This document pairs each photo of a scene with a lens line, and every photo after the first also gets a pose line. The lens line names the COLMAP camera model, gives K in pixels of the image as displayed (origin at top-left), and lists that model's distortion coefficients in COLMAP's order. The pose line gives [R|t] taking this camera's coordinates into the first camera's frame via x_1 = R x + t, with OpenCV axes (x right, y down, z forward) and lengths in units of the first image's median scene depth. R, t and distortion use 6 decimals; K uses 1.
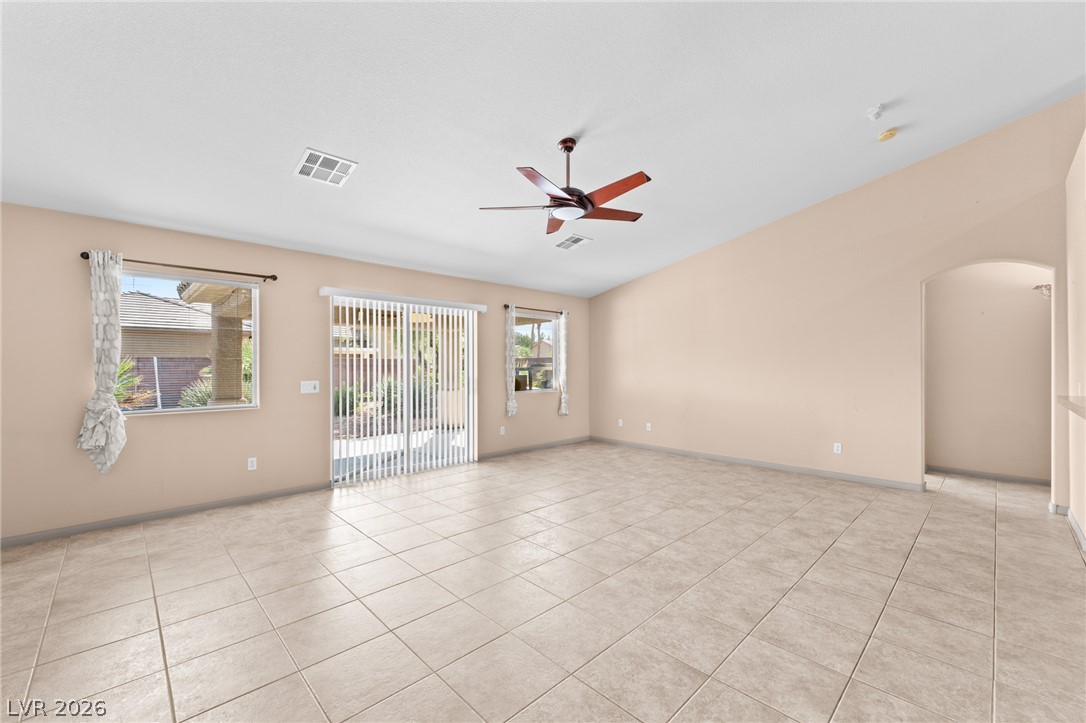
lens RADIAL K [[438.6, 0, 535.4], [0, 438.6, 380.1], [0, 0, 1]] dist [0.004033, -0.000545]
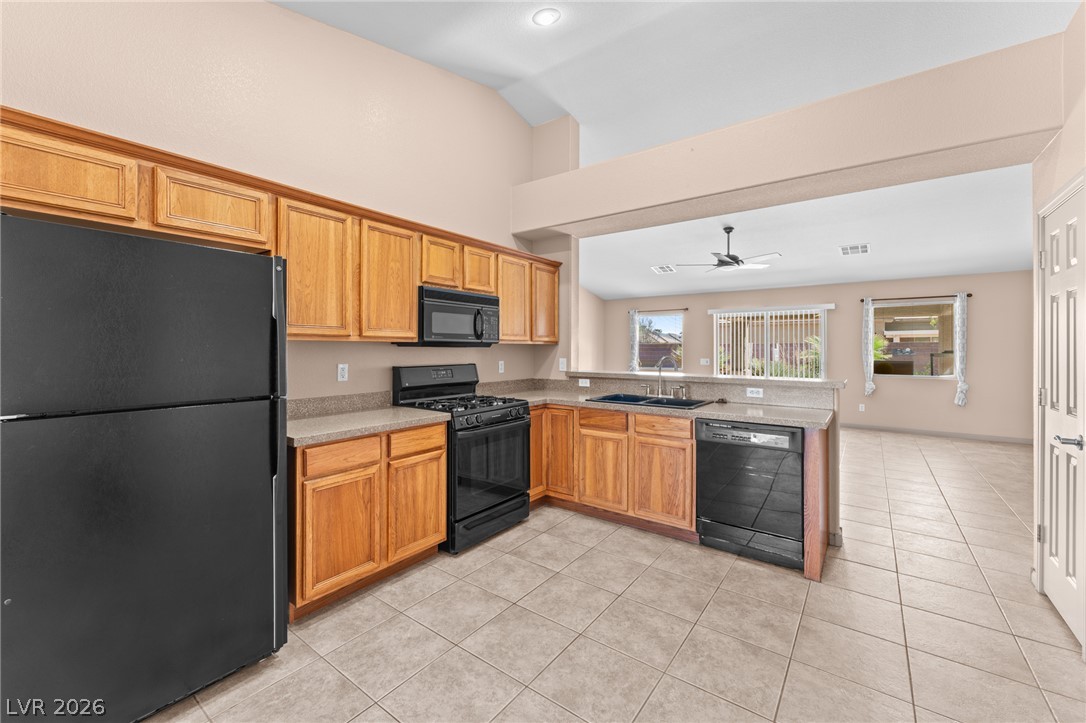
lens RADIAL K [[438.6, 0, 534.5], [0, 438.6, 352.1], [0, 0, 1]] dist [0.004033, -0.000545]
pose [[0.163258, 0.009971, -0.986533, 1.833341], [-0.032930, 0.999447, 0.004652, -0.015339], [0.986034, 0.031727, 0.163496, -0.087841]]
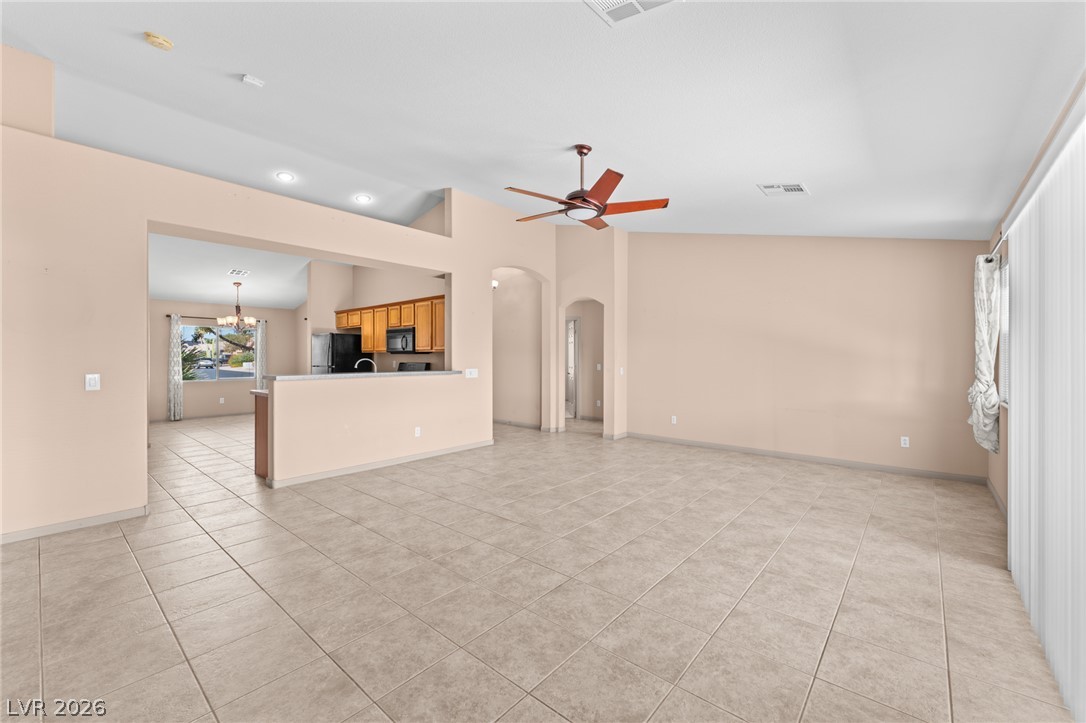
lens RADIAL K [[438.6, 0, 540.7], [0, 438.6, 360.0], [0, 0, 1]] dist [0.004033, -0.000545]
pose [[-0.995332, 0.002974, -0.096469, 0.295475], [-0.000722, 0.999268, 0.038257, -0.070210], [0.096512, 0.038148, -0.994601, 2.167942]]
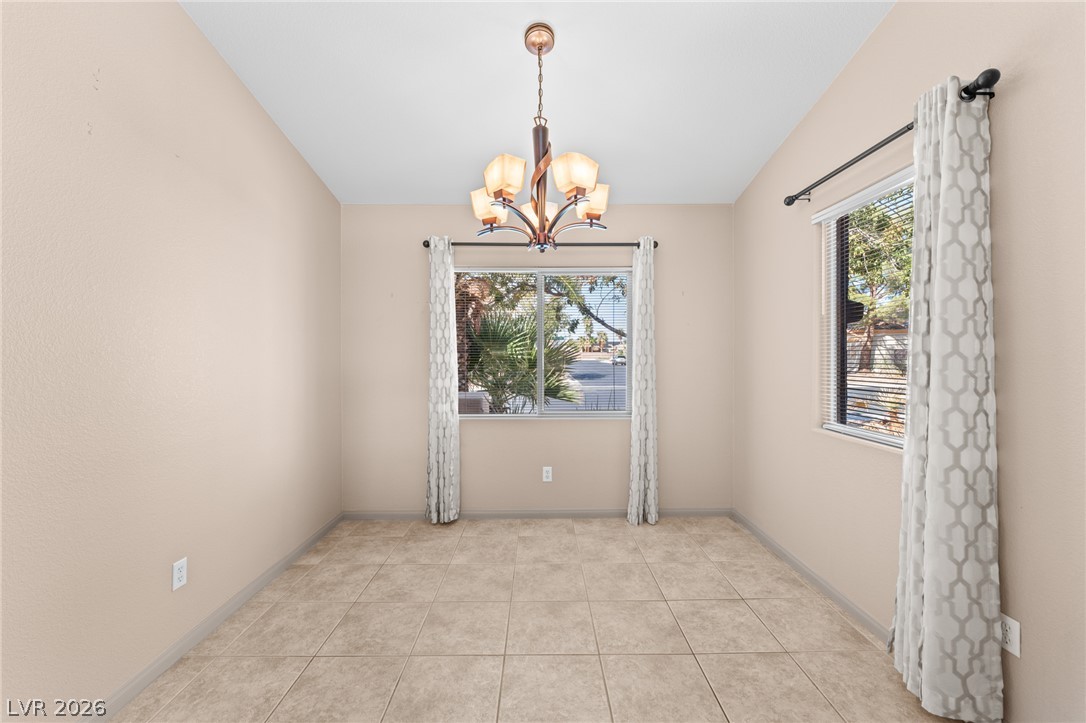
lens RADIAL K [[438.6, 0, 543.0], [0, 438.6, 361.5], [0, 0, 1]] dist [0.004033, -0.000545]
pose [[-0.738996, -0.004752, 0.673694, 1.476808], [0.025827, 0.999040, 0.035376, 0.011629], [-0.673215, 0.043542, -0.738164, -0.269377]]
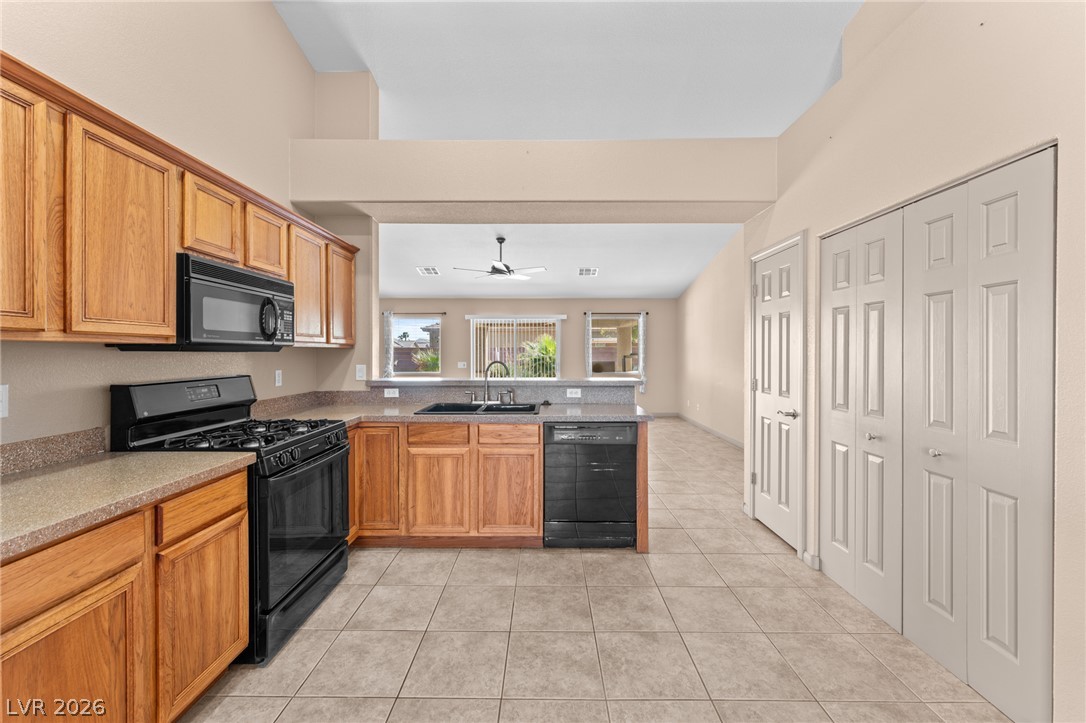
lens RADIAL K [[438.6, 0, 539.2], [0, 438.6, 355.2], [0, 0, 1]] dist [0.004033, -0.000545]
pose [[0.717705, 0.004590, -0.696332, 1.611945], [-0.020752, 0.999675, -0.014800, -0.010074], [0.696038, 0.025072, 0.717567, -0.265447]]
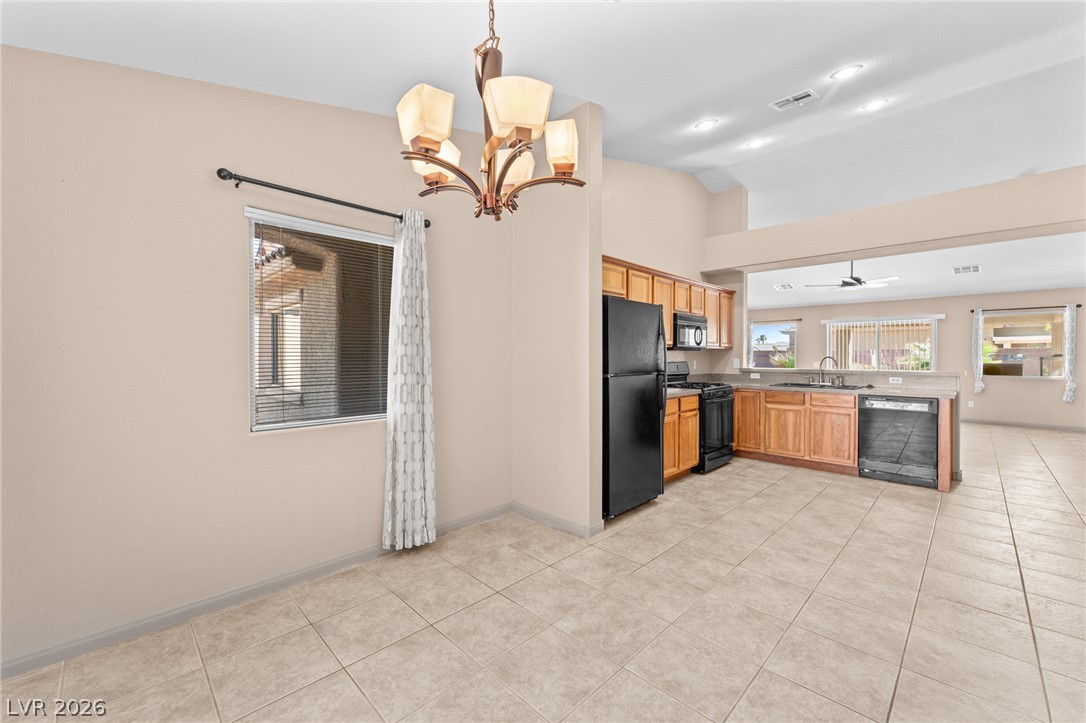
lens RADIAL K [[438.6, 0, 538.2], [0, 438.6, 360.5], [0, 0, 1]] dist [0.004033, -0.000545]
pose [[0.032700, 0.011705, -0.999397, 2.393086], [-0.032448, 0.999417, 0.010644, 0.022209], [0.998938, 0.032080, 0.033060, -0.704711]]
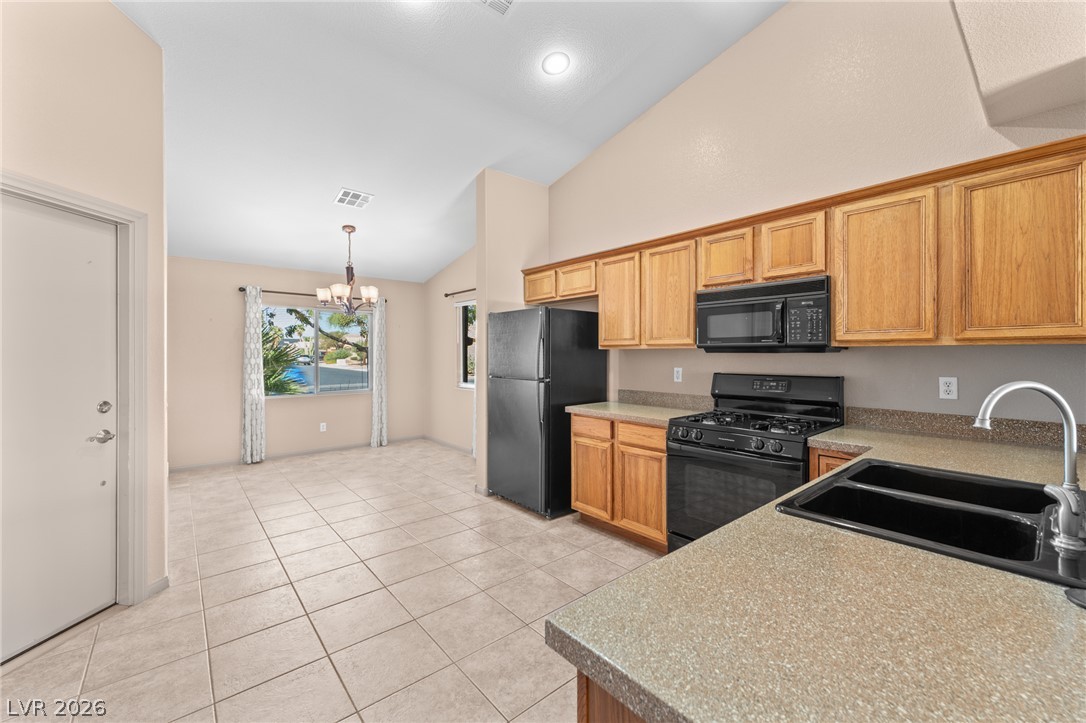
lens RADIAL K [[438.6, 0, 545.6], [0, 438.6, 354.9], [0, 0, 1]] dist [0.004033, -0.000545]
pose [[-0.998630, 0.003353, 0.052222, 1.139032], [0.005169, 0.999385, 0.034671, -0.043367], [-0.052074, 0.034894, -0.998033, 0.771299]]
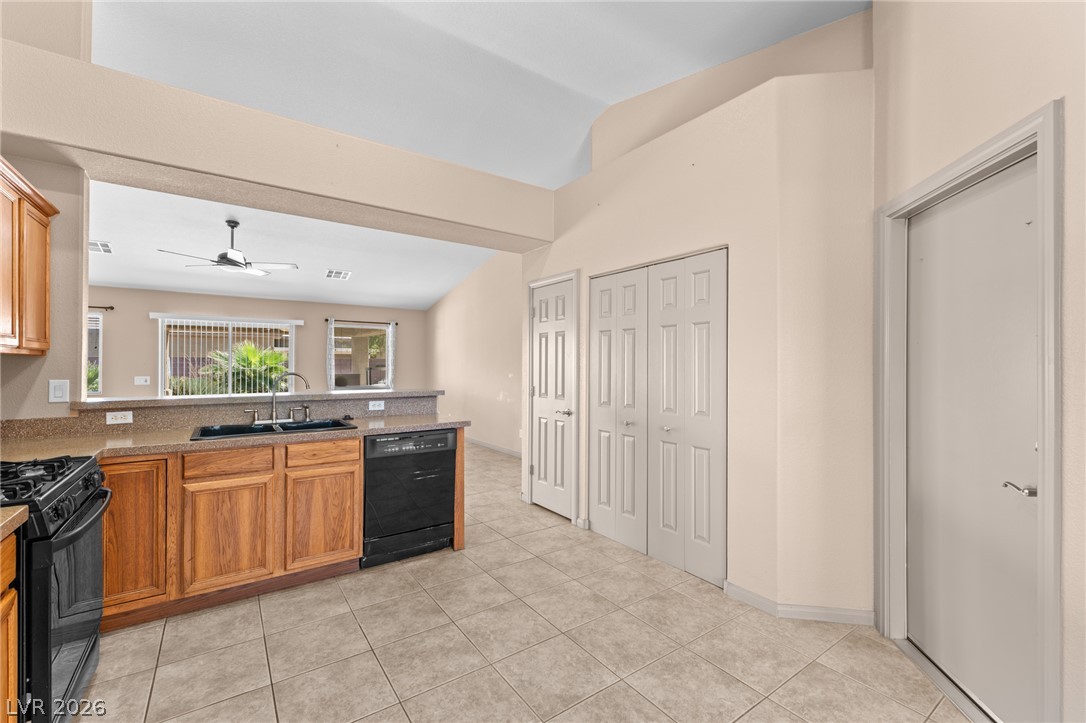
lens RADIAL K [[459.0, 0, 541.6], [0, 459.0, 365.3], [0, 0, 1]] dist [0.000143, 0.000185]
pose [[0.989352, 0.002980, -0.145513, 1.461525], [-0.007423, 0.999522, -0.029995, -0.000058], [0.145354, 0.030756, 0.988902, -0.453548]]
